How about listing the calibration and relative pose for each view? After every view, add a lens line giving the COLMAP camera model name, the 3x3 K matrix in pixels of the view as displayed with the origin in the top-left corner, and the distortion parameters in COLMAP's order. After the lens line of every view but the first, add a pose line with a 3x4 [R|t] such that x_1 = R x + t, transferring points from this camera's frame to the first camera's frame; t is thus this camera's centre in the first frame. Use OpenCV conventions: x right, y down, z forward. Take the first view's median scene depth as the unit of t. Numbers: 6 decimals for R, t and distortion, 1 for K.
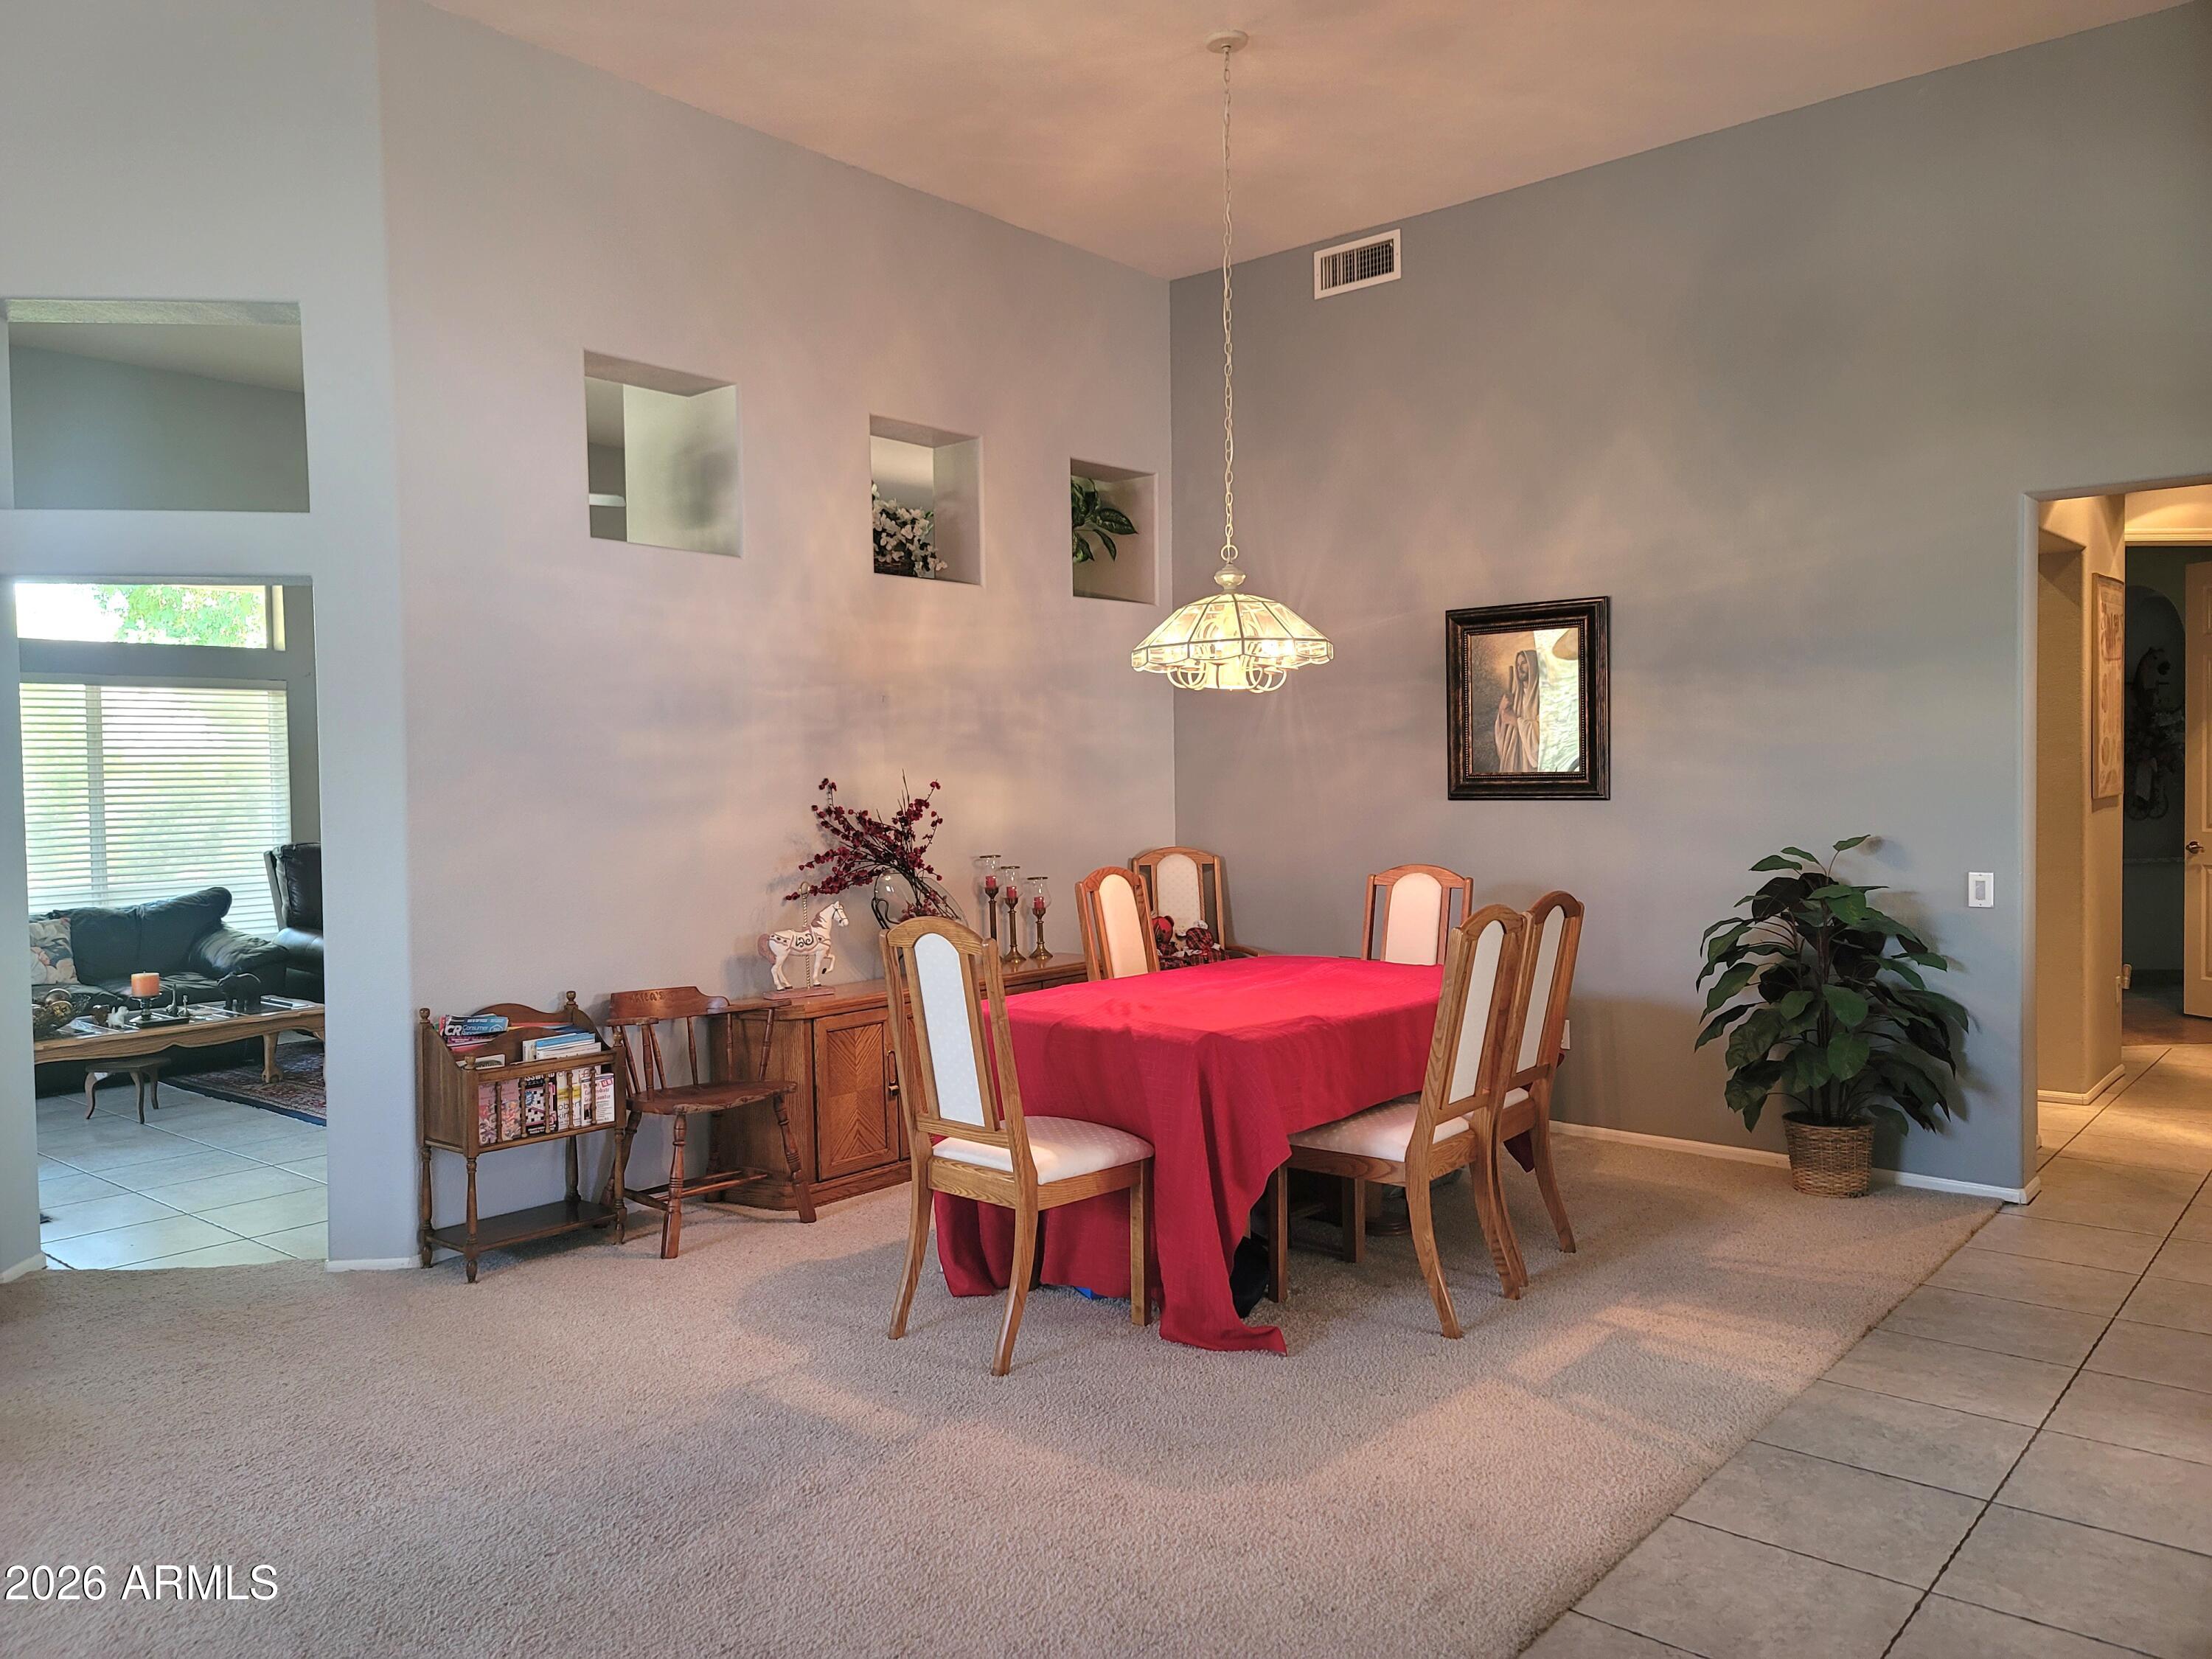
lens RADIAL K [[1630.8, 0, 1078.2], [0, 1630.8, 822.2], [0, 0, 1]] dist [0.080069, -0.054468]
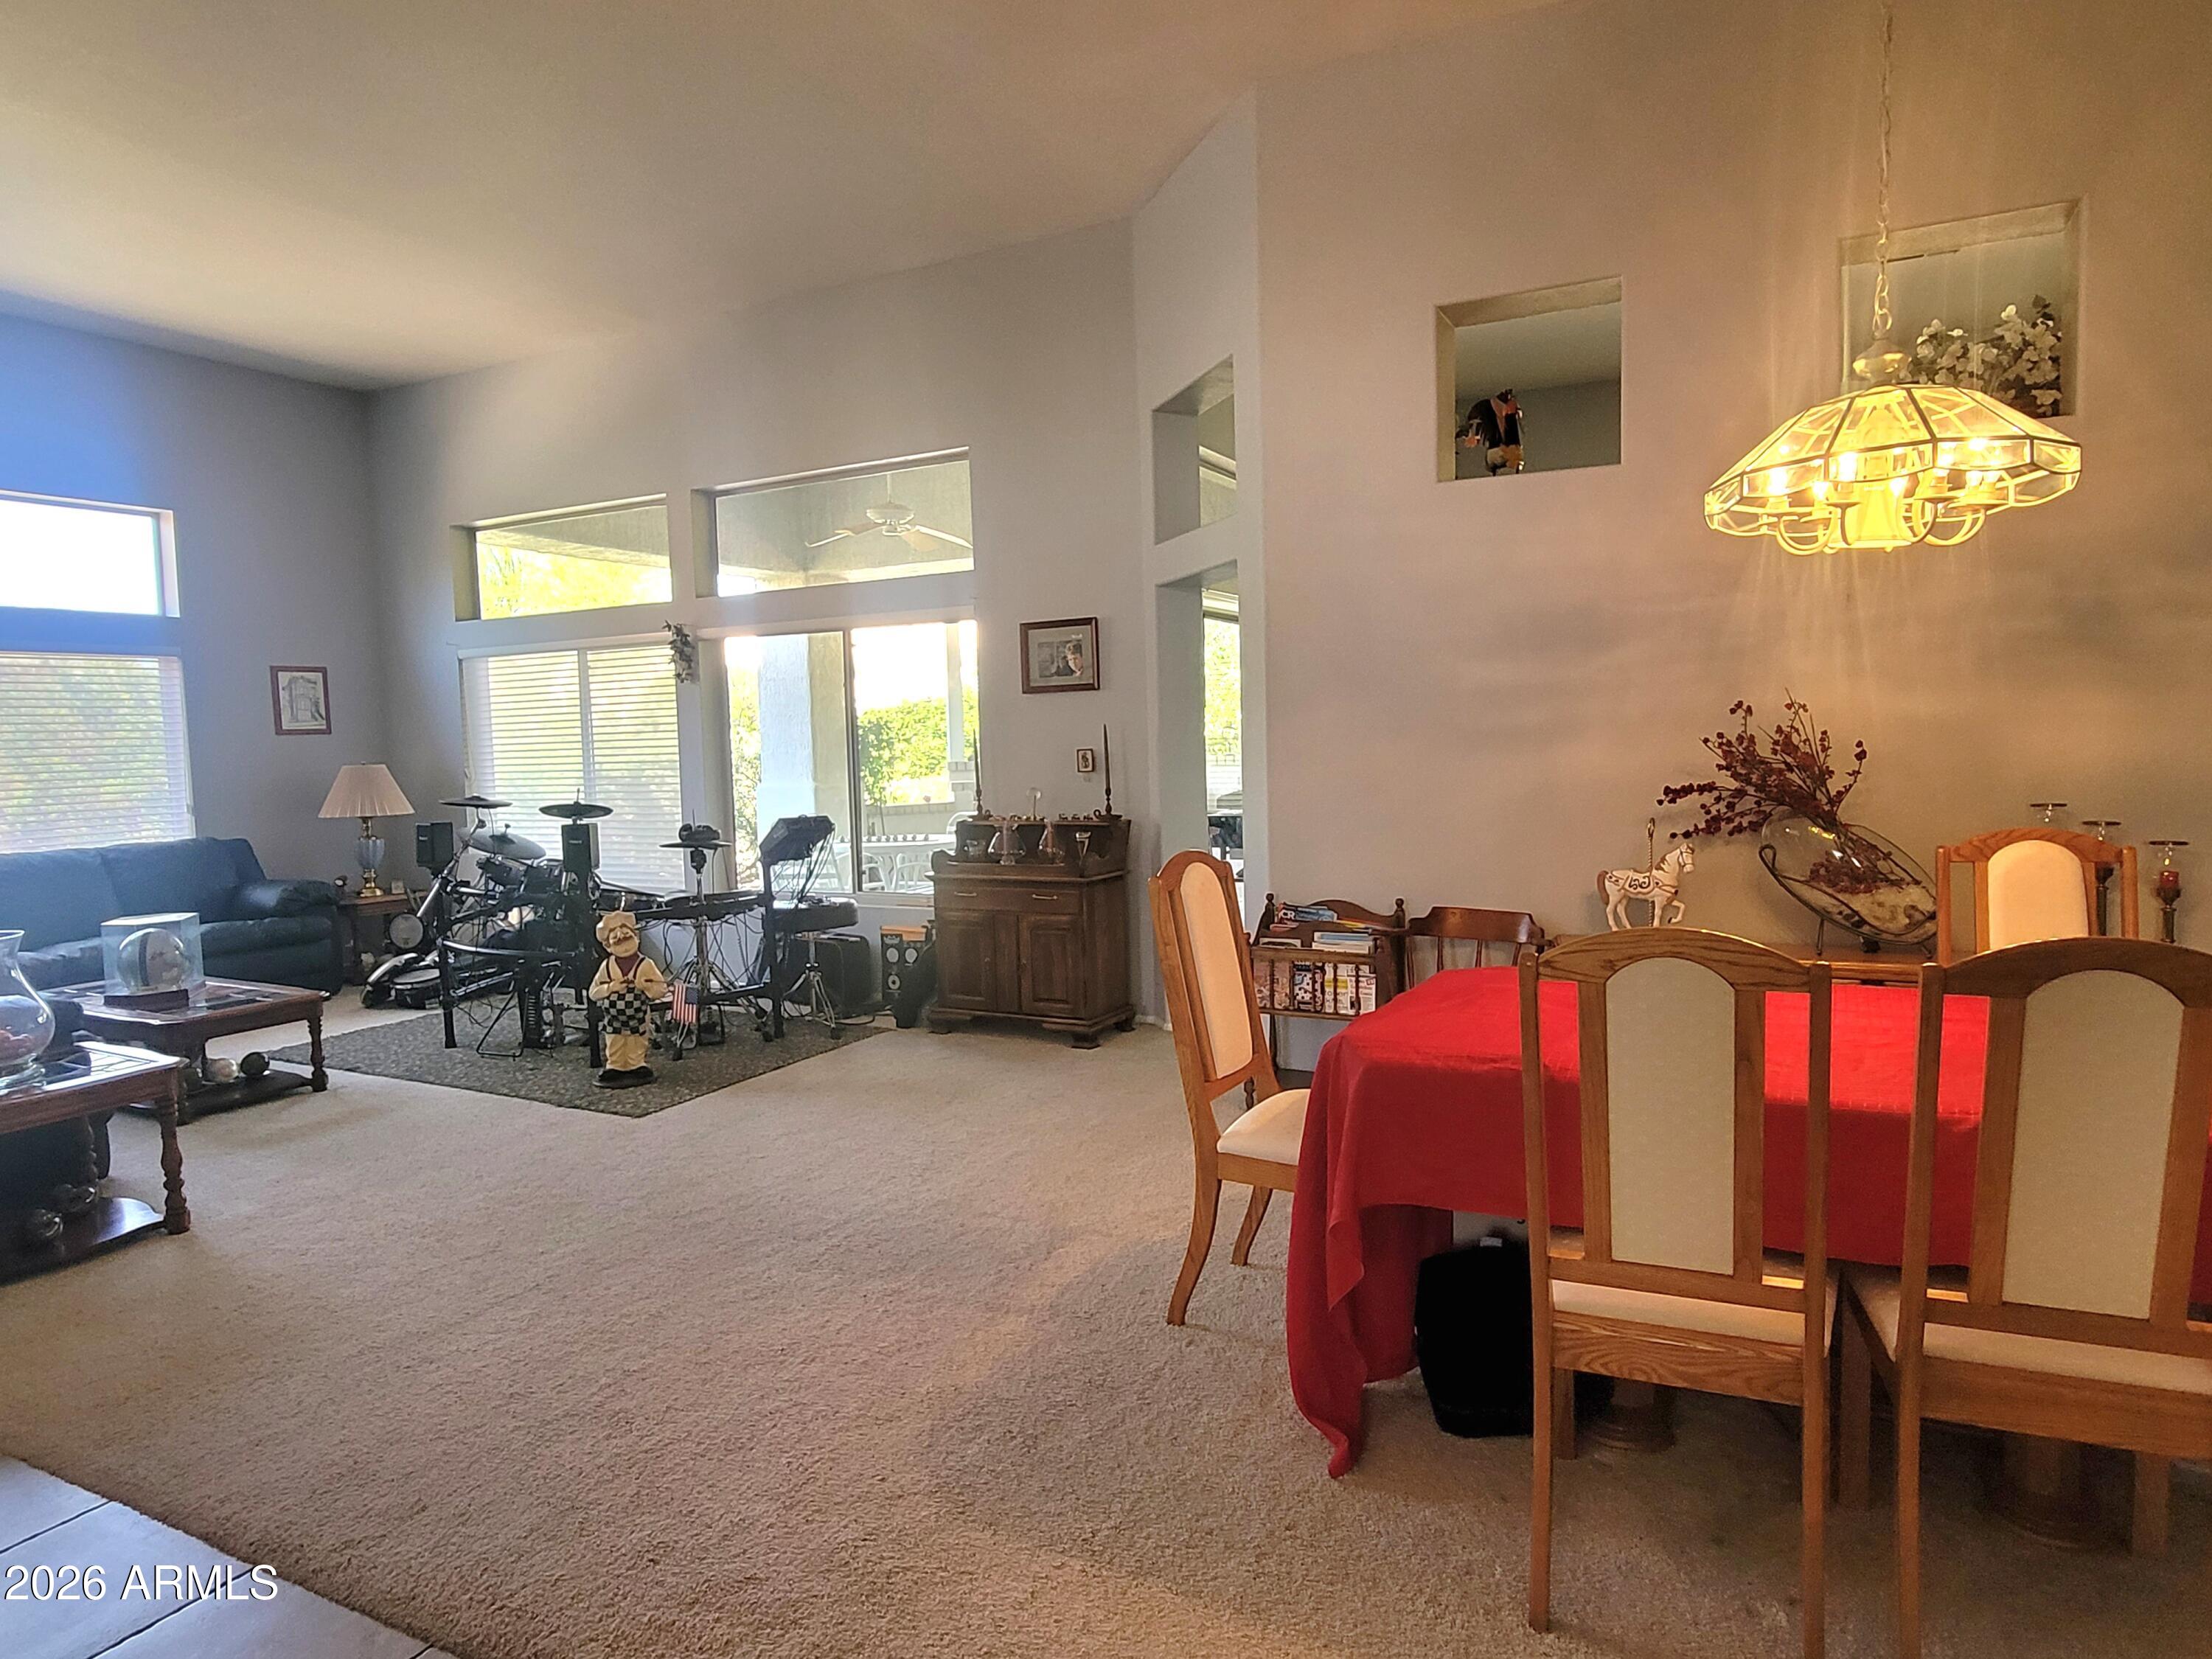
lens RADIAL K [[1285.7, 0, 1107.6], [0, 1285.7, 842.0], [0, 0, 1]] dist [-0.003803, -0.001465]
pose [[0.228539, 0.074862, -0.970652, 0.515253], [-0.014913, 0.997191, 0.073397, 0.002573], [0.973421, -0.002299, 0.229013, 0.633712]]
